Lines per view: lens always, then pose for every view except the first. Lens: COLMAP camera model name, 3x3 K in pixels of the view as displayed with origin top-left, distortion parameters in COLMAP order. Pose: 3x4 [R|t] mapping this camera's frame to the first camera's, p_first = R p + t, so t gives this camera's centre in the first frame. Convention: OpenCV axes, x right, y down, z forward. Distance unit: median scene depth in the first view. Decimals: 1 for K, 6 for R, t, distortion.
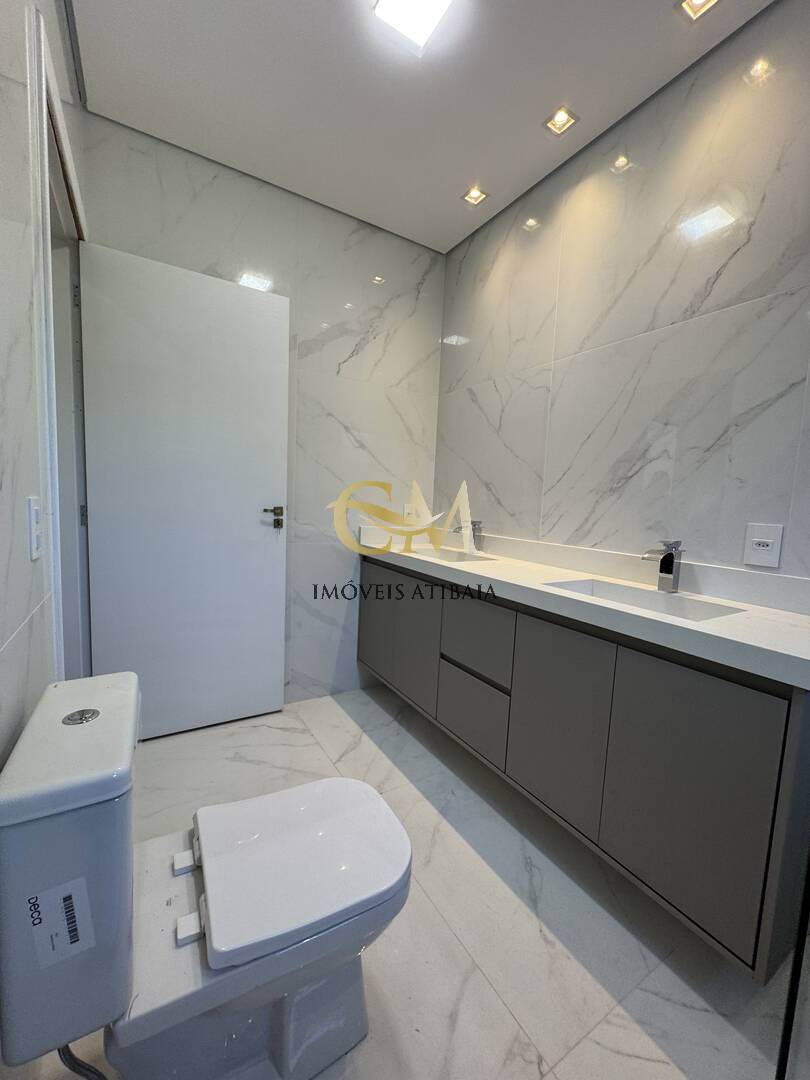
lens RADIAL K [[434.2, 0, 402.7], [0, 434.2, 543.0], [0, 0, 1]] dist [-0.018407, -0.000683]
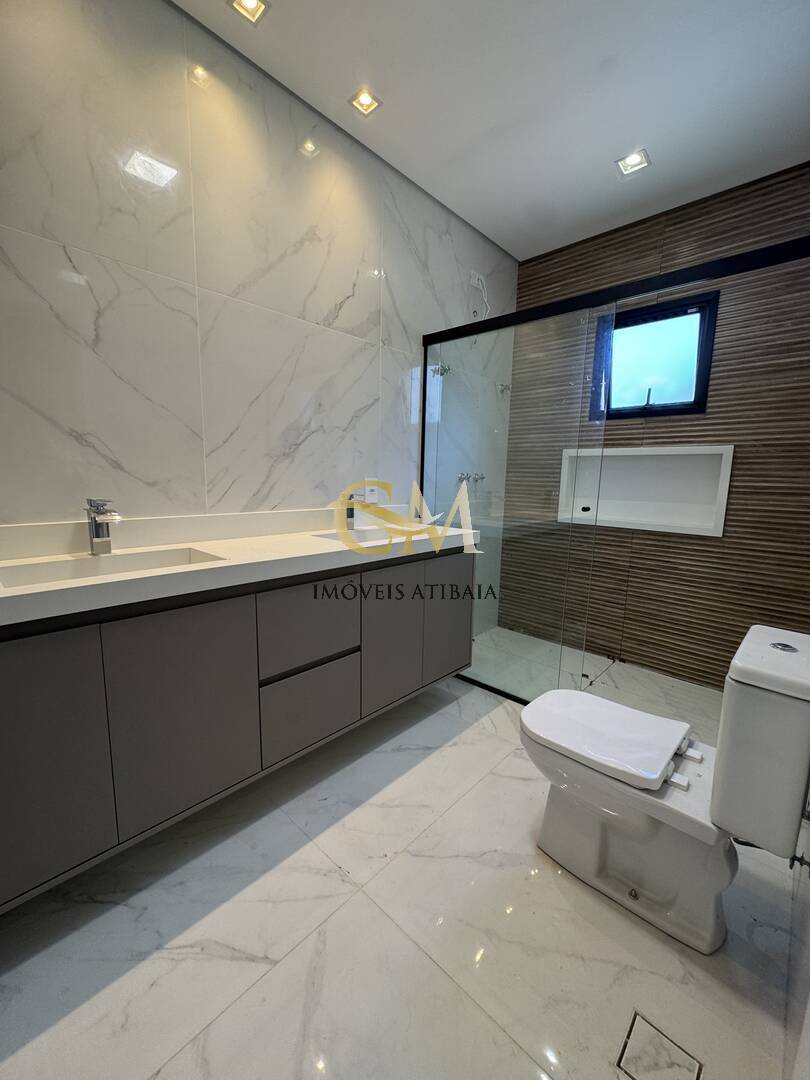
lens RADIAL K [[434.2, 0, 400.7], [0, 434.2, 540.3], [0, 0, 1]] dist [-0.018407, -0.000683]
pose [[-0.278897, -0.196213, 0.940062, -0.640872], [0.056022, 0.973913, 0.219899, -0.129857], [-0.958685, 0.113993, -0.260630, 0.979847]]
